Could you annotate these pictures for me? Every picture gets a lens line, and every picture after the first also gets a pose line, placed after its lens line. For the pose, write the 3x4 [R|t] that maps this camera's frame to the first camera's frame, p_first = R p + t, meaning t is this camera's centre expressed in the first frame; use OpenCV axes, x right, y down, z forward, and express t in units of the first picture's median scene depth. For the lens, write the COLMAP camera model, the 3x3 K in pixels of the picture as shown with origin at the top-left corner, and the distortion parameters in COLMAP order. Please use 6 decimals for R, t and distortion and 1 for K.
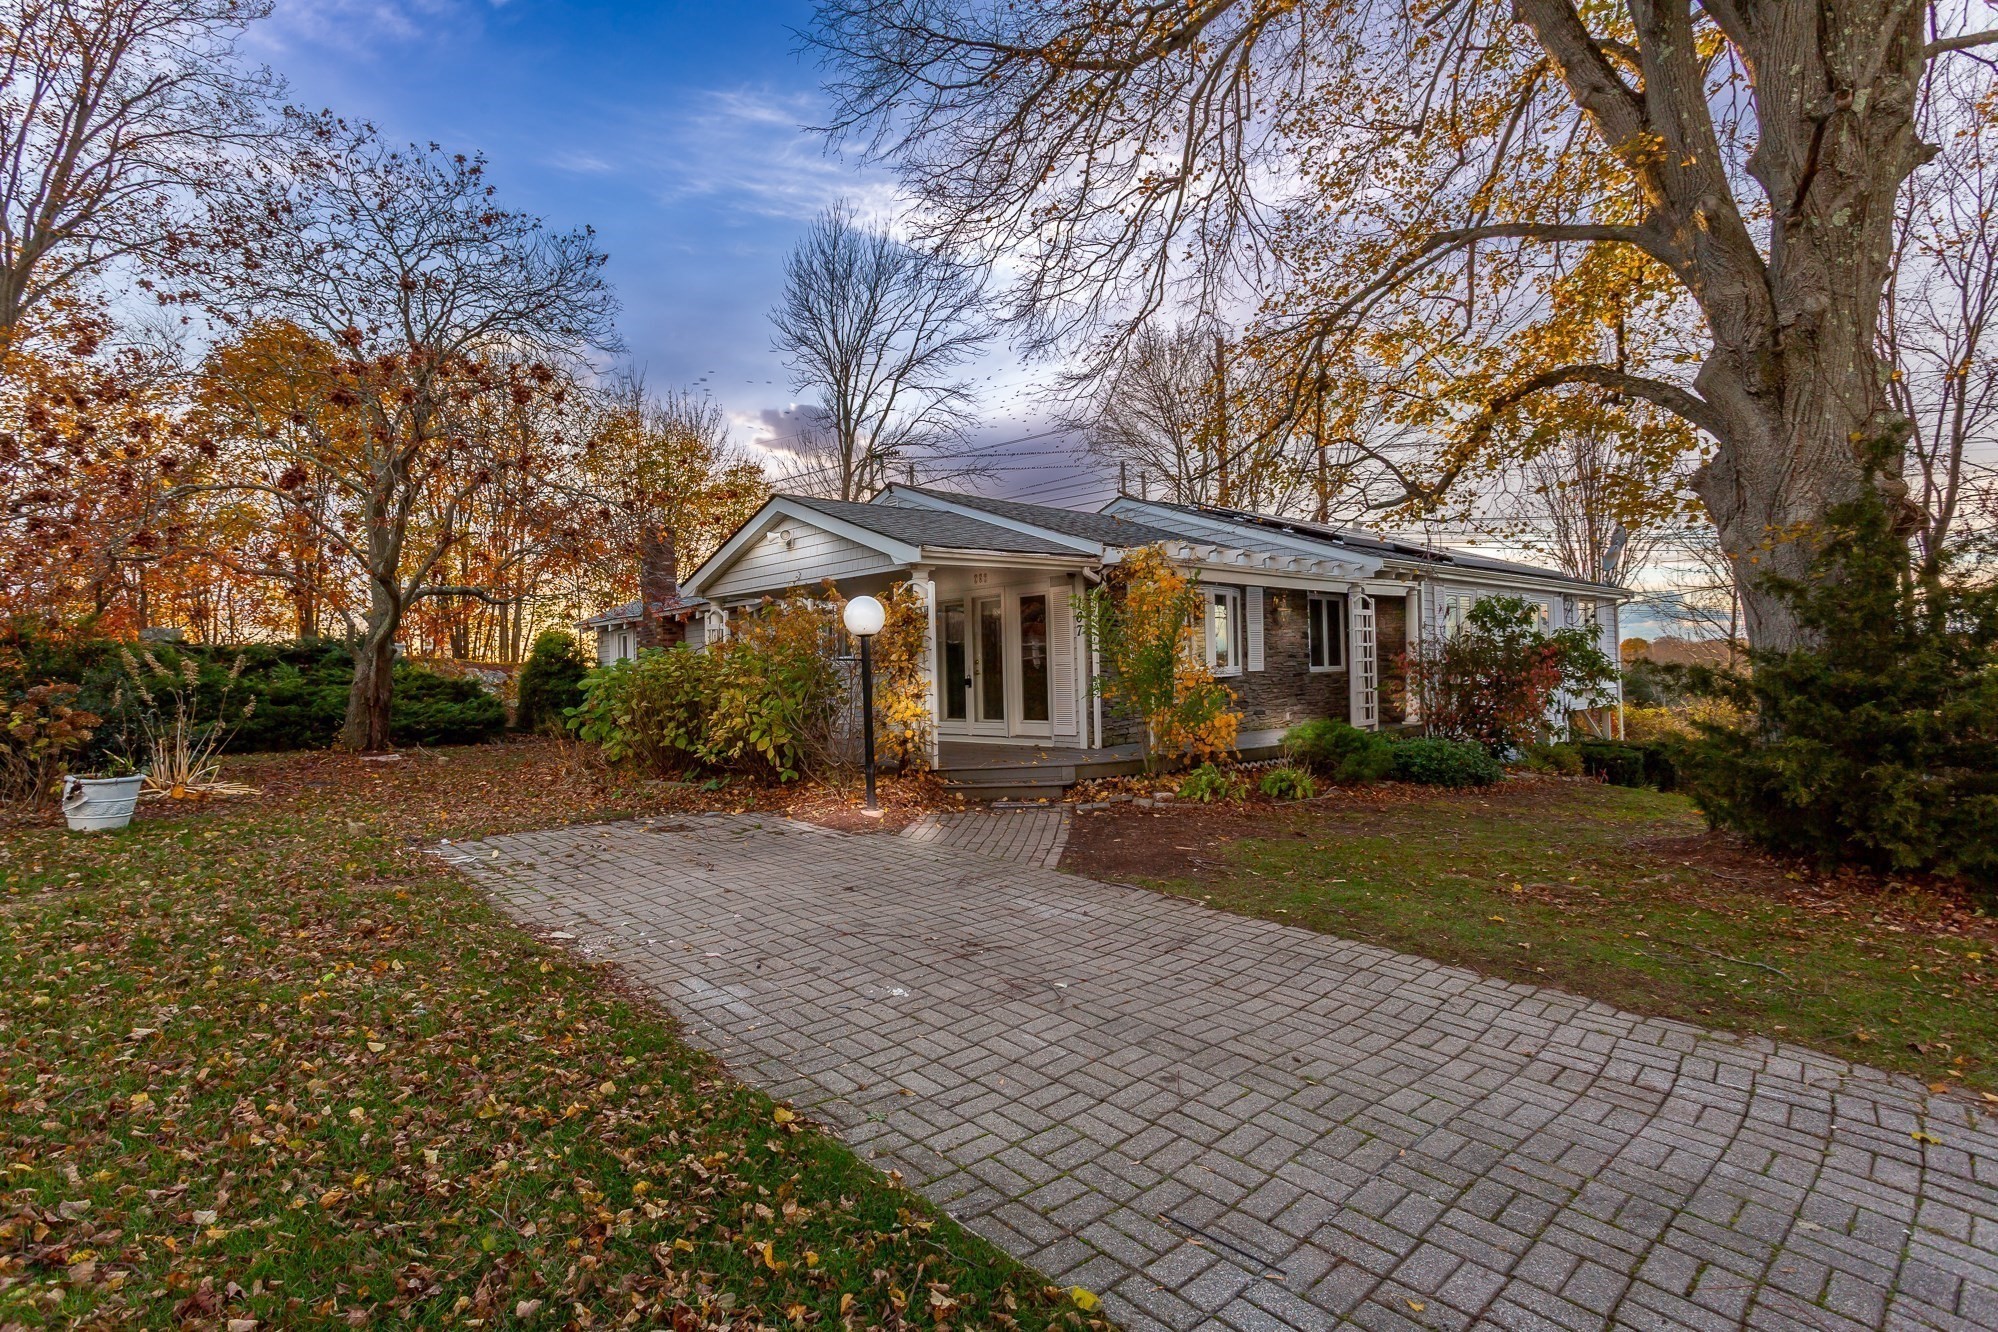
lens RADIAL K [[947.3, 0, 997.0], [0, 947.3, 661.4], [0, 0, 1]] dist [0.001230, 0.001613]
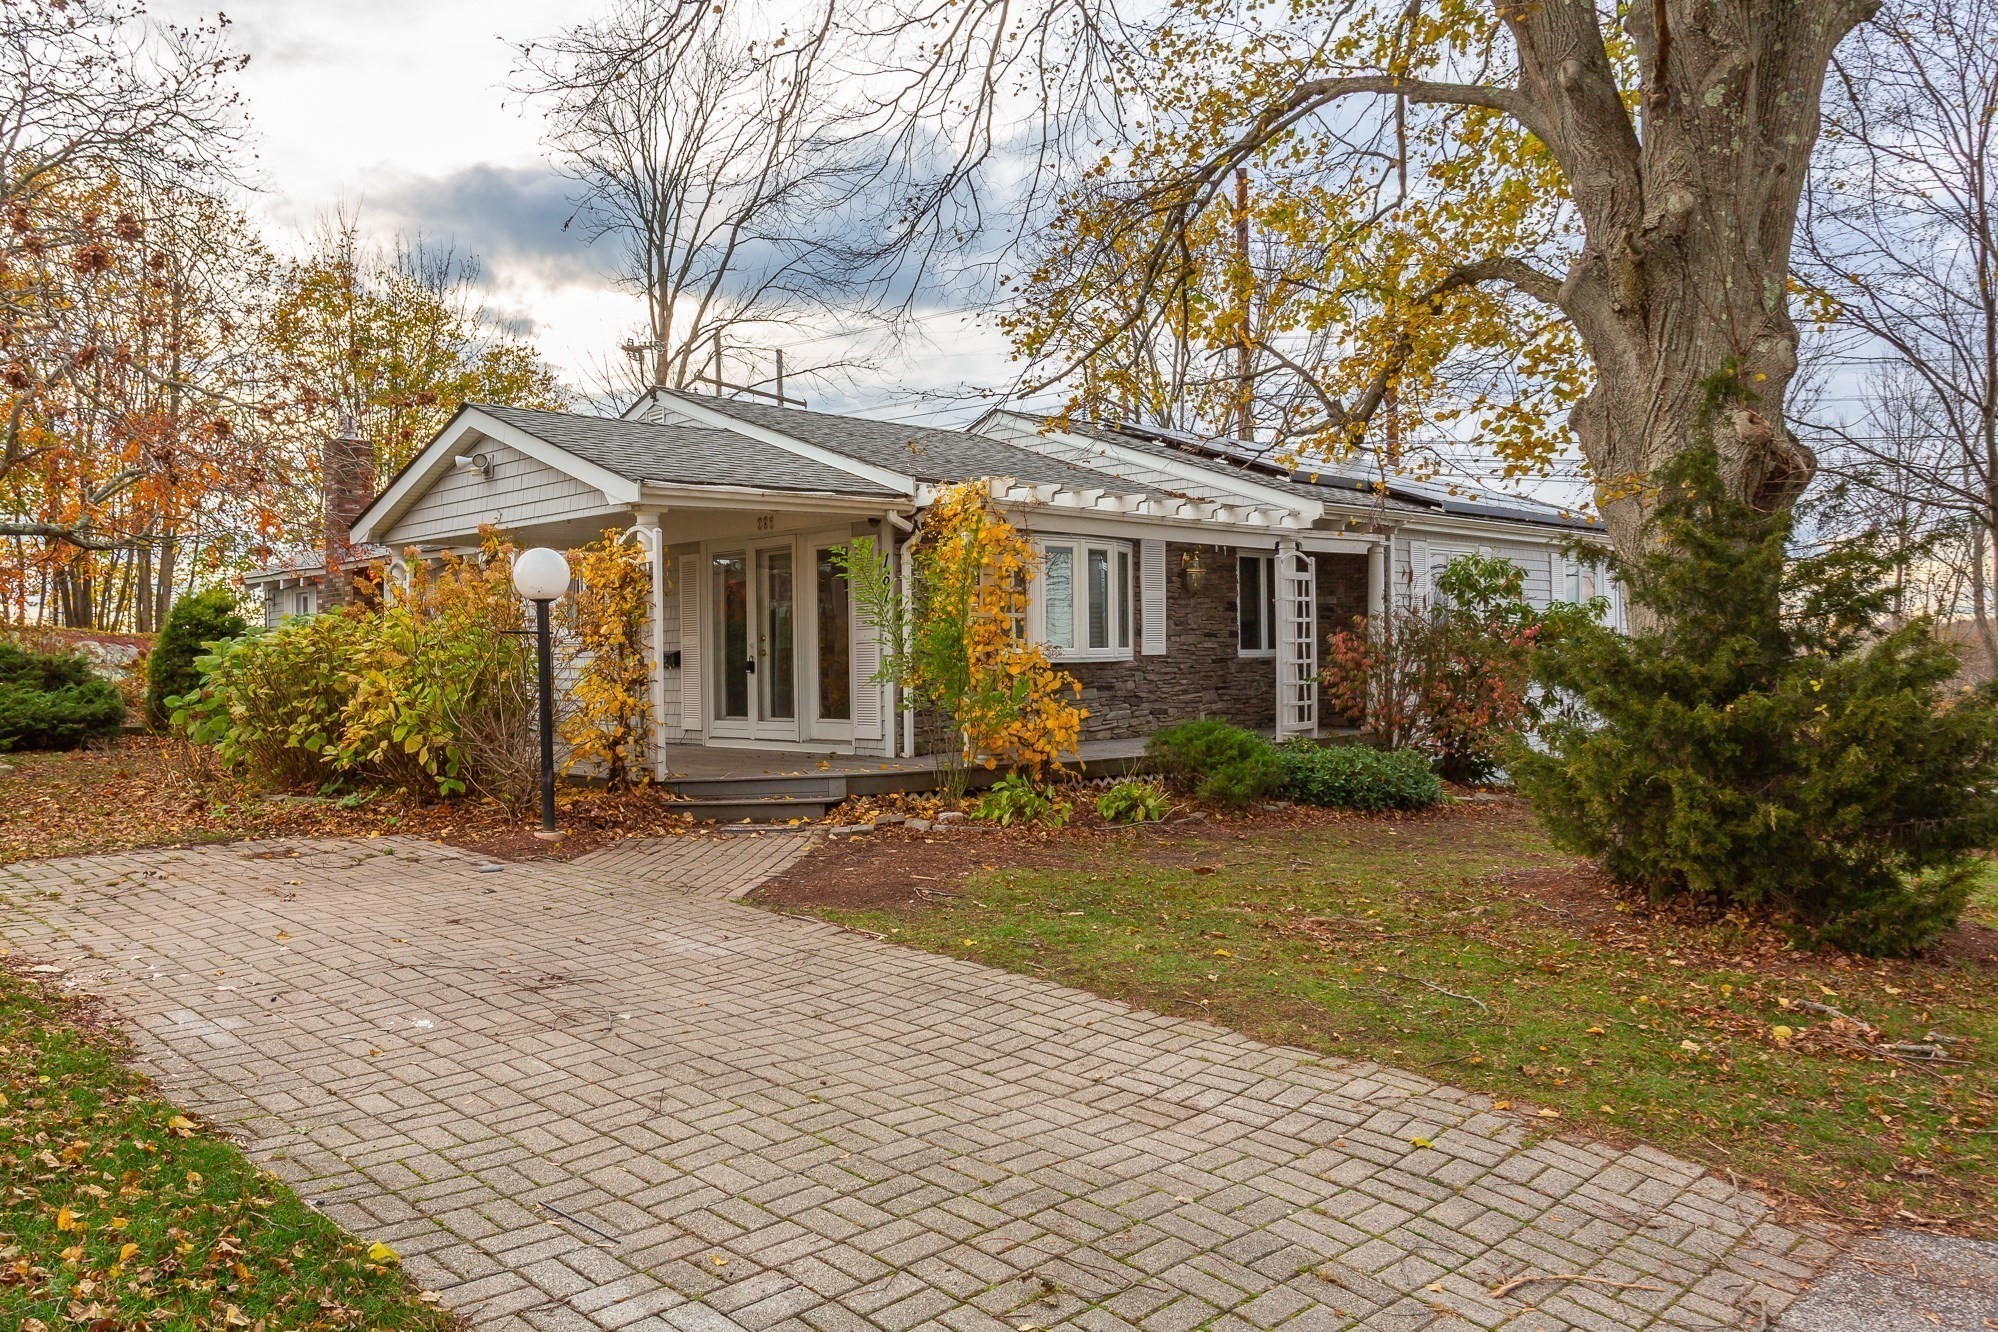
lens RADIAL K [[1418.3, 0, 1000.3], [0, 1418.3, 665.9], [0, 0, 1]] dist [0.000898, 0.002654]
pose [[0.999094, 0.009321, 0.041523, 0.157501], [-0.010057, 0.999795, 0.017560, 0.000884], [-0.041351, -0.017961, 0.998983, -0.125054]]
